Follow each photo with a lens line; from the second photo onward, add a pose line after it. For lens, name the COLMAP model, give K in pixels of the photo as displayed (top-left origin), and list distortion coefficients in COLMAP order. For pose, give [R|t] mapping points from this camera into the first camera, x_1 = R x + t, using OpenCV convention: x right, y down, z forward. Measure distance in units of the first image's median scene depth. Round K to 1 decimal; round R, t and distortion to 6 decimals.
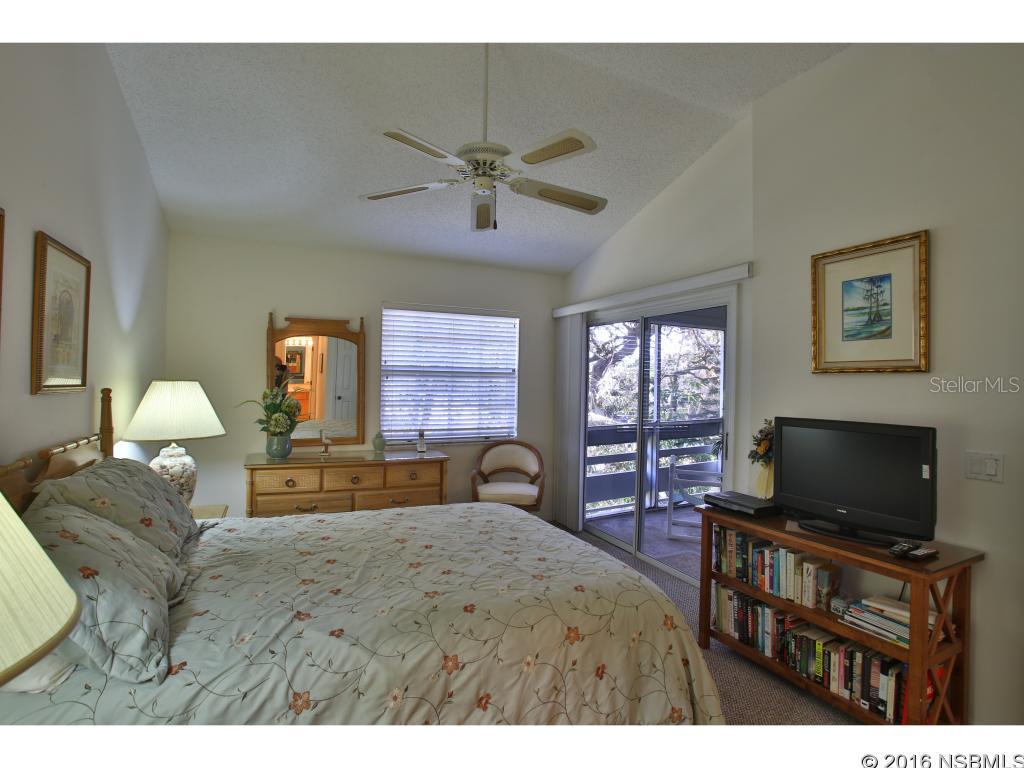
lens RADIAL K [[492.6, 0, 506.2], [0, 492.6, 383.3], [0, 0, 1]] dist [-0.048015, 0.005356]
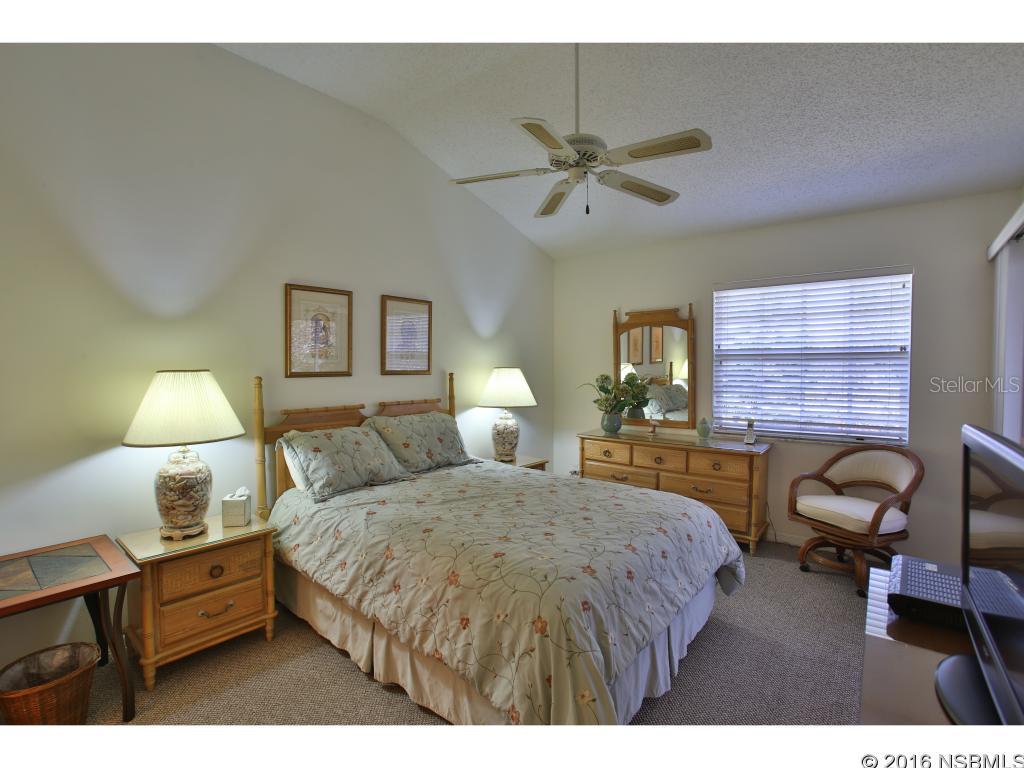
lens RADIAL K [[492.6, 0, 504.9], [0, 492.6, 378.3], [0, 0, 1]] dist [-0.048015, 0.005356]
pose [[0.431310, 0.002671, -0.902200, 0.479256], [0.006584, 0.999960, 0.006108, 0.011330], [0.902180, -0.008574, 0.431275, 0.233727]]
